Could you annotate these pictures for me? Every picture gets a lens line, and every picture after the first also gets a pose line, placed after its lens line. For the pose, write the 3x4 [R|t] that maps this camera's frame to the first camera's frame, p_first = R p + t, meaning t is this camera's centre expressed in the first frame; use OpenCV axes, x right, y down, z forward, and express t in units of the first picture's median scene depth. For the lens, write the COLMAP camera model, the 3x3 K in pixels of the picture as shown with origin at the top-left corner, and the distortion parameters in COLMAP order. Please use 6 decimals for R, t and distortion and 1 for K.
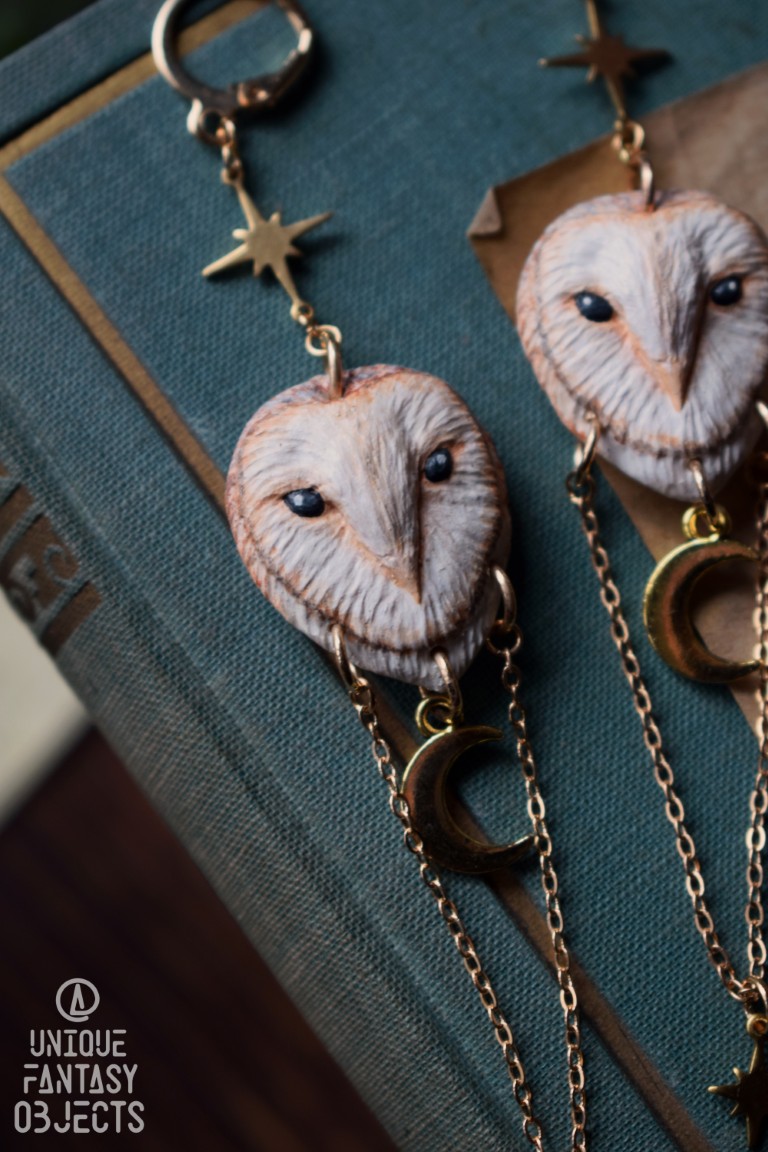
lens RADIAL K [[2595.7, 0, 384.0], [0, 2595.7, 576.0], [0, 0, 1]] dist [0.057569, -0.056645]
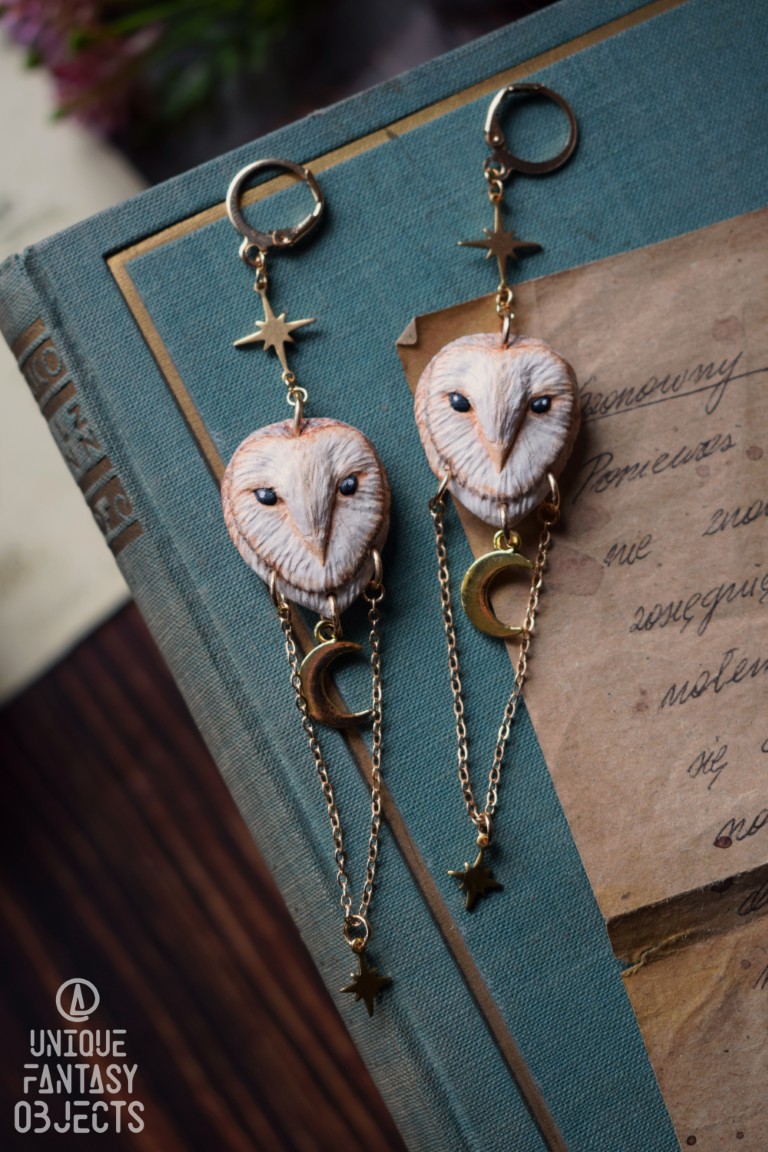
lens RADIAL K [[2015.0, 0, 384.0], [0, 2015.0, 576.0], [0, 0, 1]] dist [-0.001909, 0.064756]
pose [[0.986598, 0.154337, -0.052965, 0.119281], [-0.149025, 0.984472, 0.092766, -0.107331], [0.066460, -0.083630, 0.994278, -0.292473]]
